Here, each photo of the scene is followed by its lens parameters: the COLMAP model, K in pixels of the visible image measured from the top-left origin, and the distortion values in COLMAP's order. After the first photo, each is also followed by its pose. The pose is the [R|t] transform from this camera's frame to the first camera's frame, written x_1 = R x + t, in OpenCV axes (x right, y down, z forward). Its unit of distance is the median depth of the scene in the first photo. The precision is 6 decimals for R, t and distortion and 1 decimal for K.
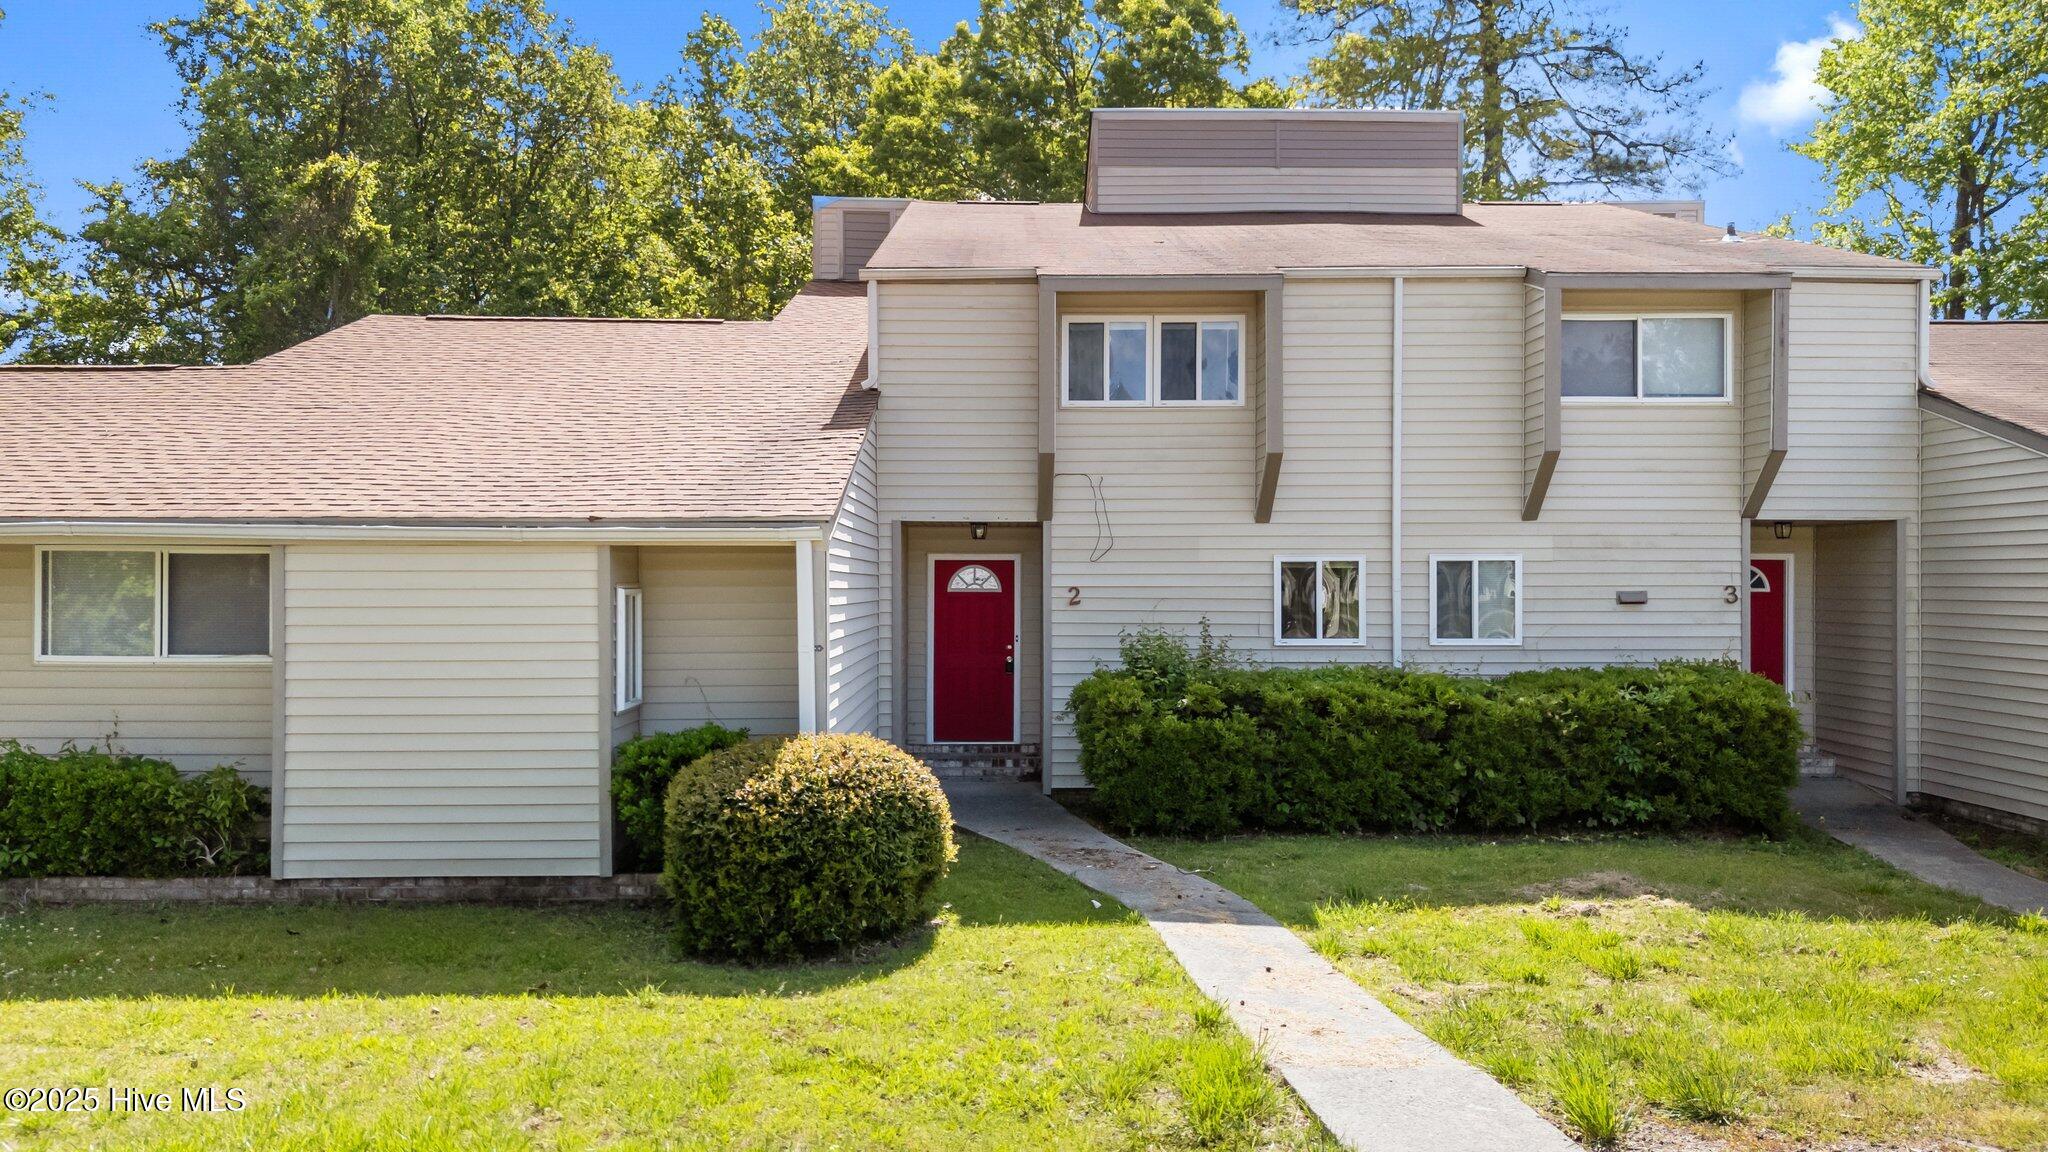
lens RADIAL K [[1512.1, 0, 1013.9], [0, 1512.1, 576.9], [0, 0, 1]] dist [0.079647, -0.084512]
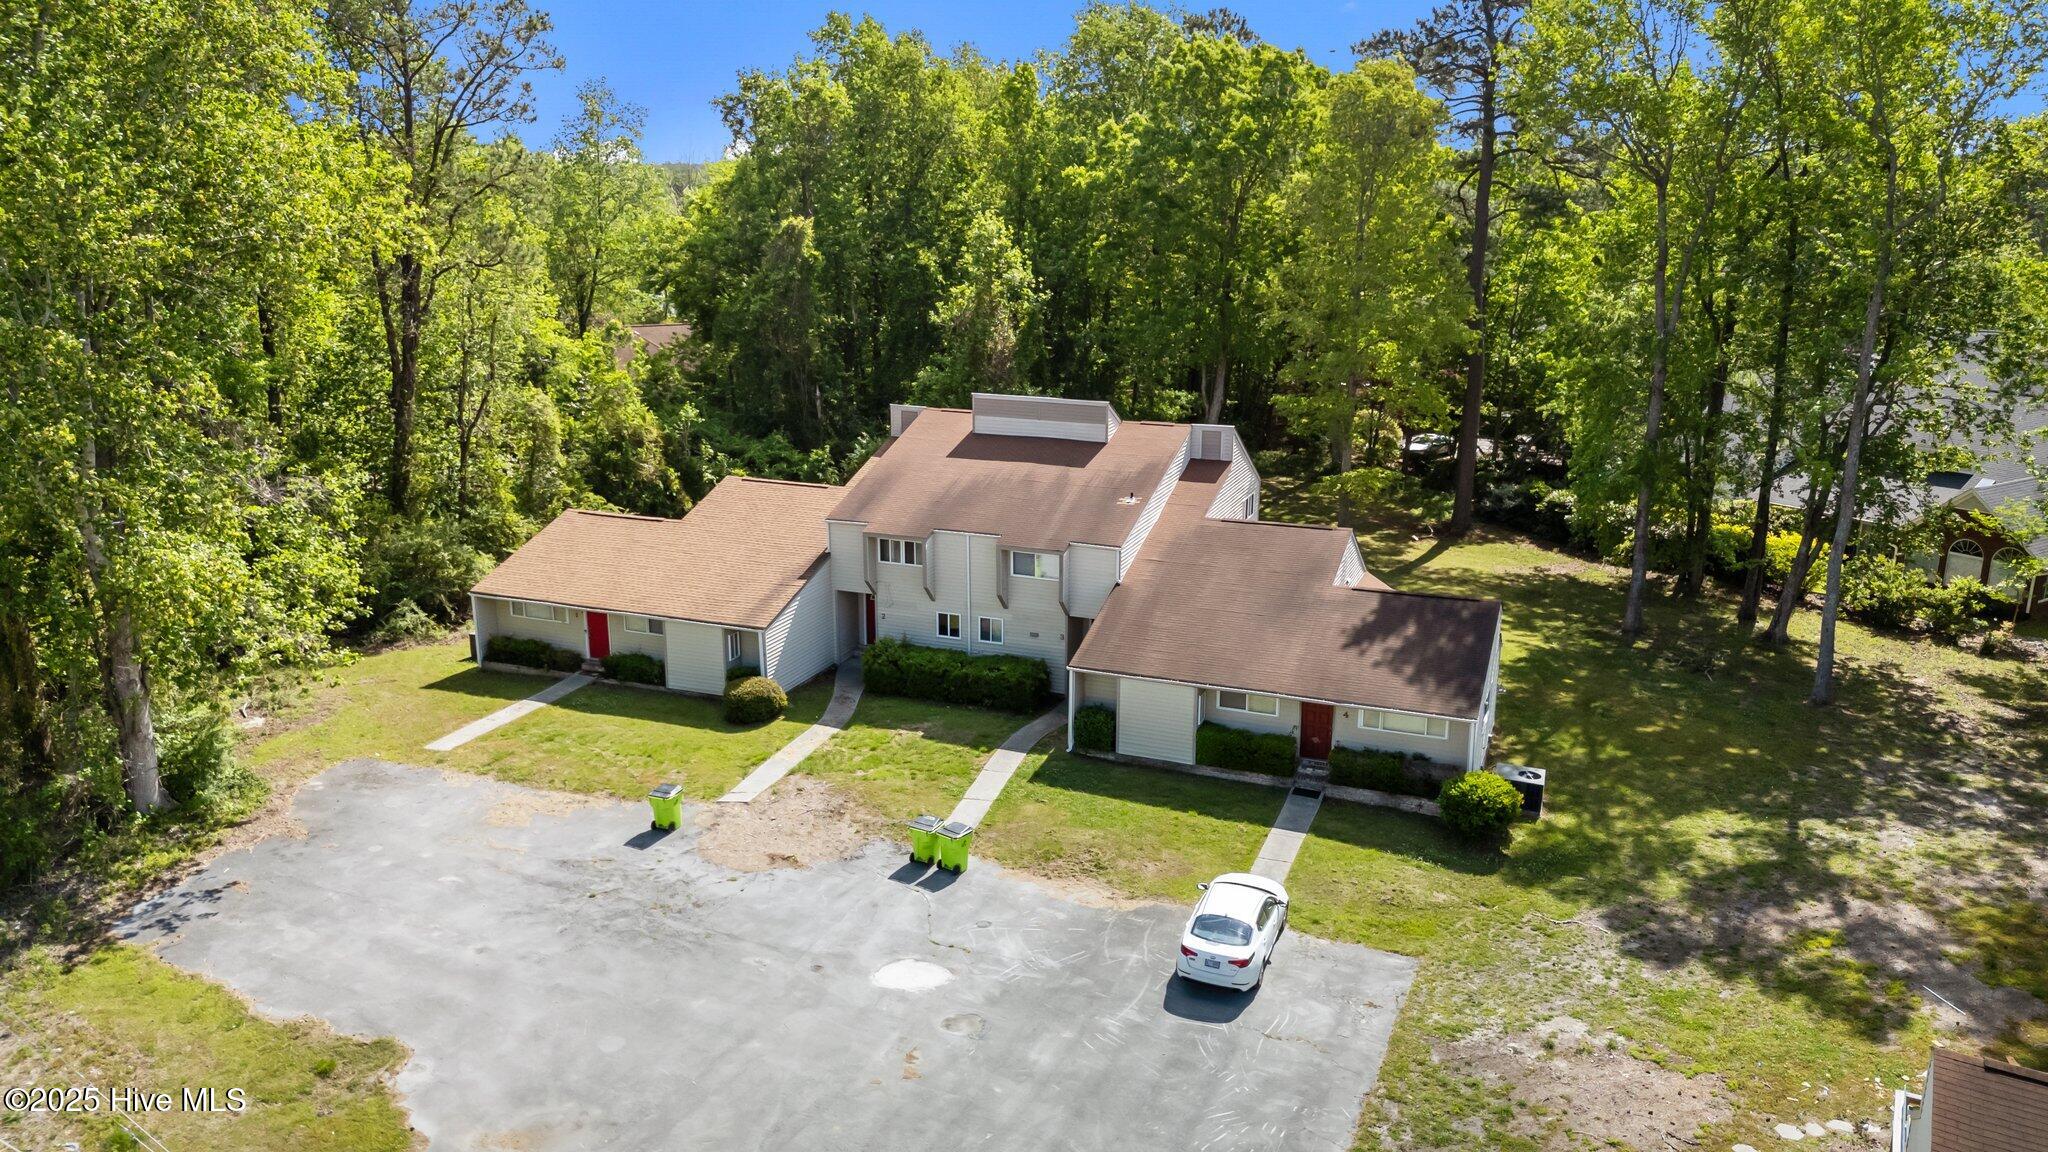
lens RADIAL K [[1512.1, 0, 1013.9], [0, 1512.1, 576.9], [0, 0, 1]] dist [0.079647, -0.084512]
pose [[0.923182, 0.099207, -0.371339, 1.566685], [-0.001696, 0.967158, 0.254171, -0.938356], [0.384359, -0.234017, 0.893031, -1.904012]]
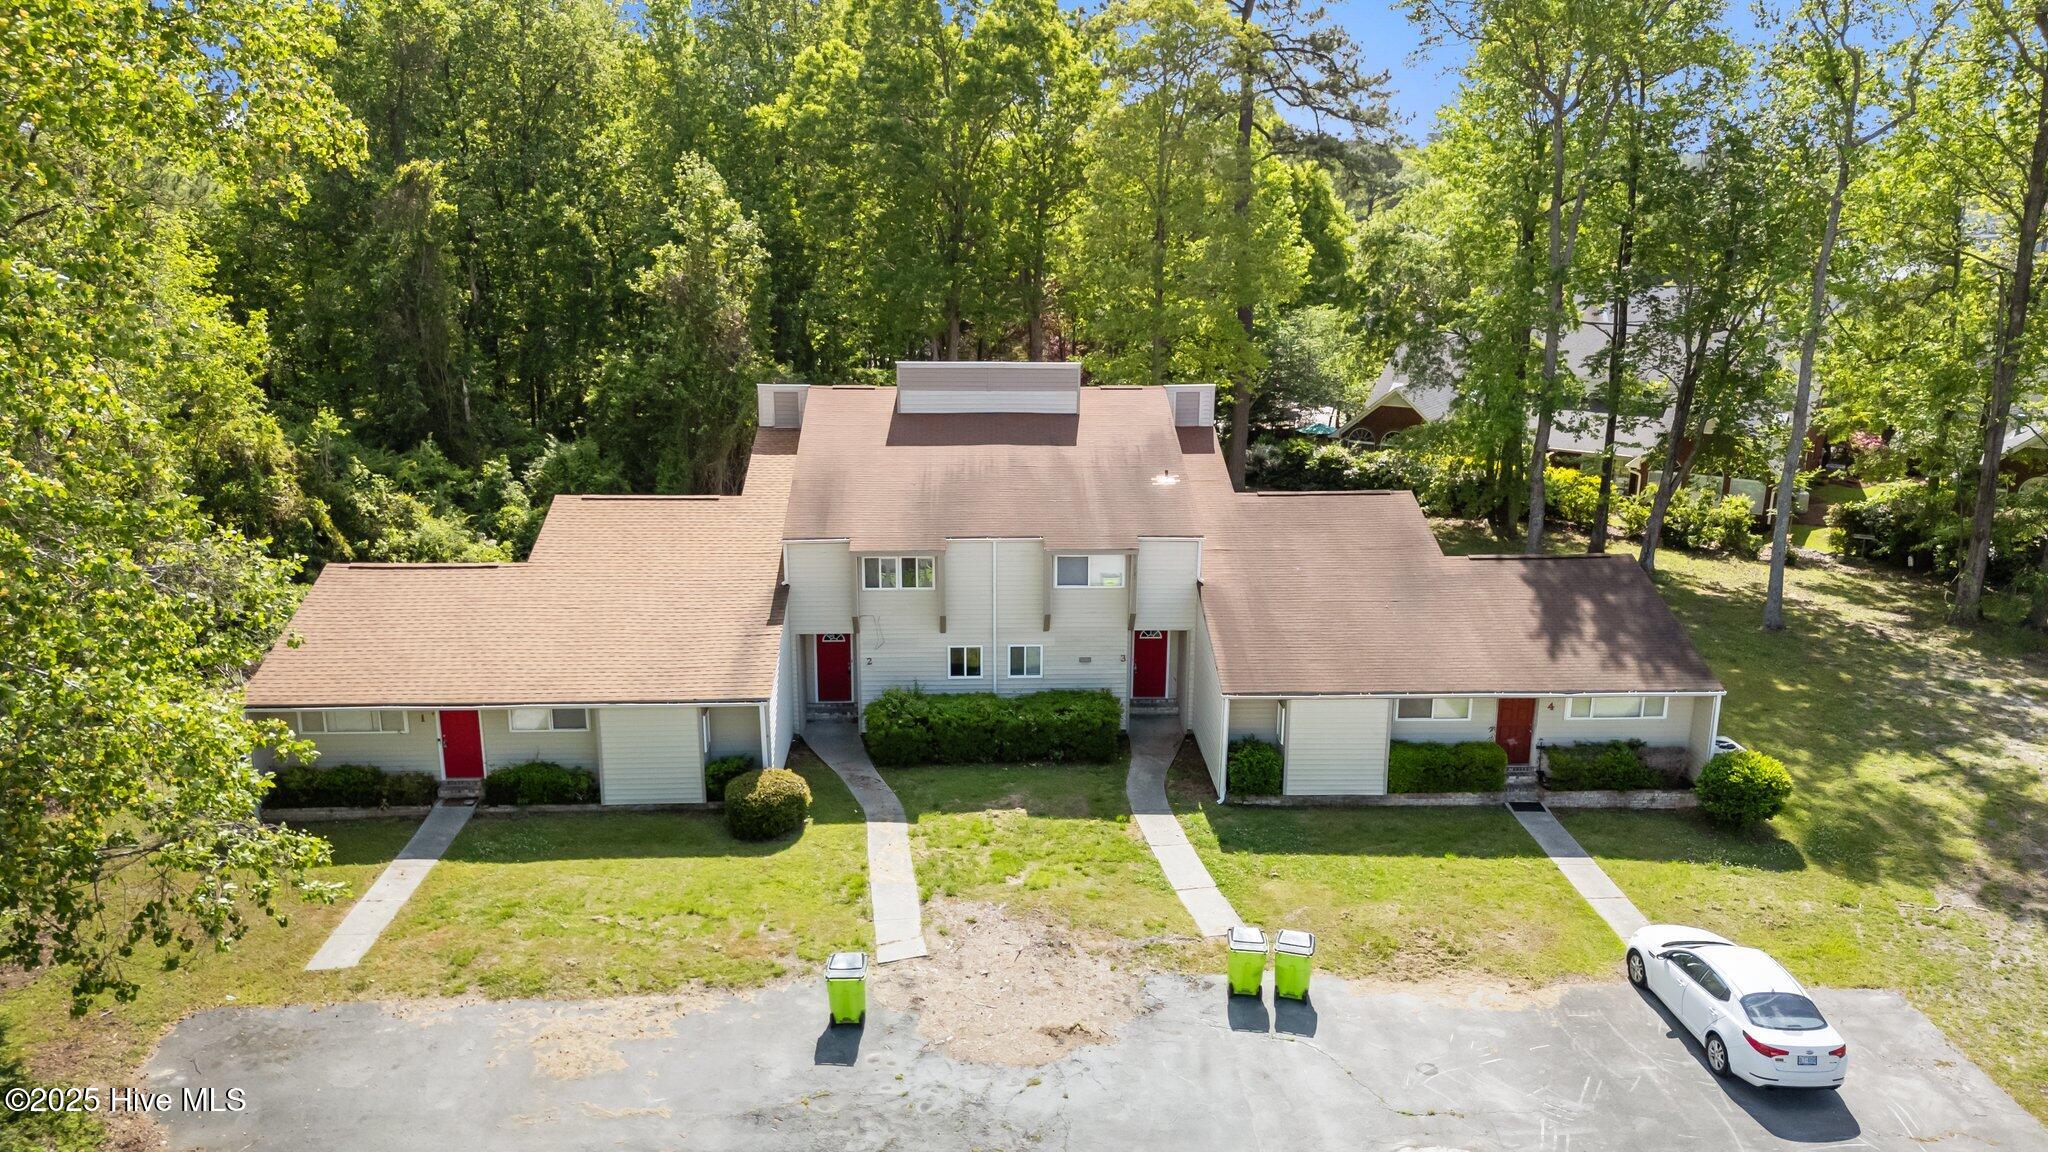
lens RADIAL K [[1512.1, 0, 1013.9], [0, 1512.1, 576.9], [0, 0, 1]] dist [0.079647, -0.084512]
pose [[0.999643, -0.005298, 0.026172, 0.217760], [-0.001589, 0.966579, 0.256363, -0.777739], [-0.026656, -0.256313, 0.966226, -1.427983]]
